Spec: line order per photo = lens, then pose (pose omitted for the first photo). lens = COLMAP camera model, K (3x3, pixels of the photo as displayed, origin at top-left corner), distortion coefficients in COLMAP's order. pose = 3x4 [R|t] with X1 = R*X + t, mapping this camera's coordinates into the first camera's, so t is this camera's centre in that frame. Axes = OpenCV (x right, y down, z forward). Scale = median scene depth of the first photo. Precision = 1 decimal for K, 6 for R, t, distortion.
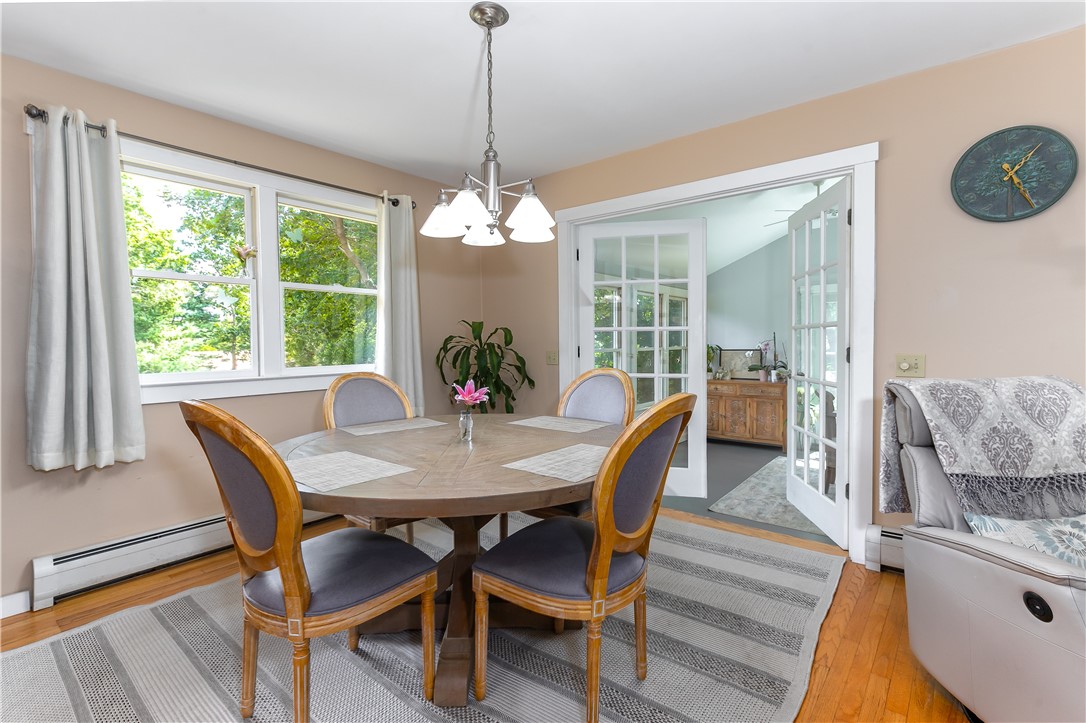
lens RADIAL K [[502.7, 0, 542.3], [0, 502.7, 351.6], [0, 0, 1]] dist [0.001942, 0.000098]
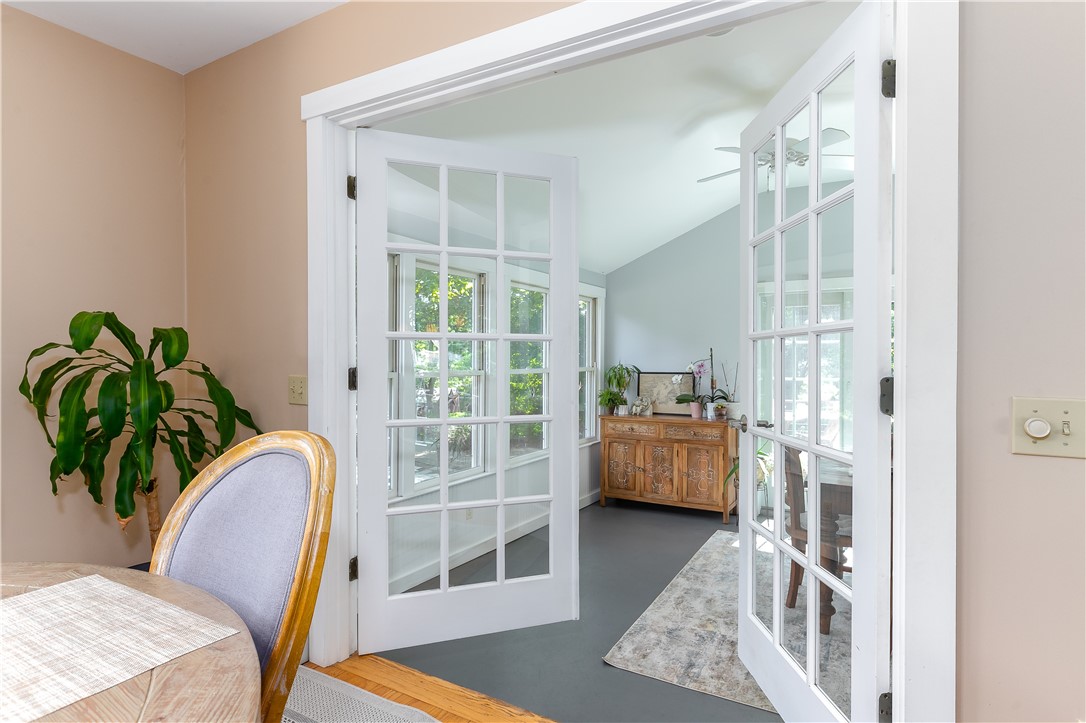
lens RADIAL K [[571.5, 0, 541.6], [0, 571.5, 356.6], [0, 0, 1]] dist [-0.005866, 0.000564]
pose [[0.988780, 0.008652, 0.149126, 0.114514], [-0.005031, 0.999684, -0.024640, -0.006005], [-0.149292, 0.023613, 0.988511, 0.261551]]
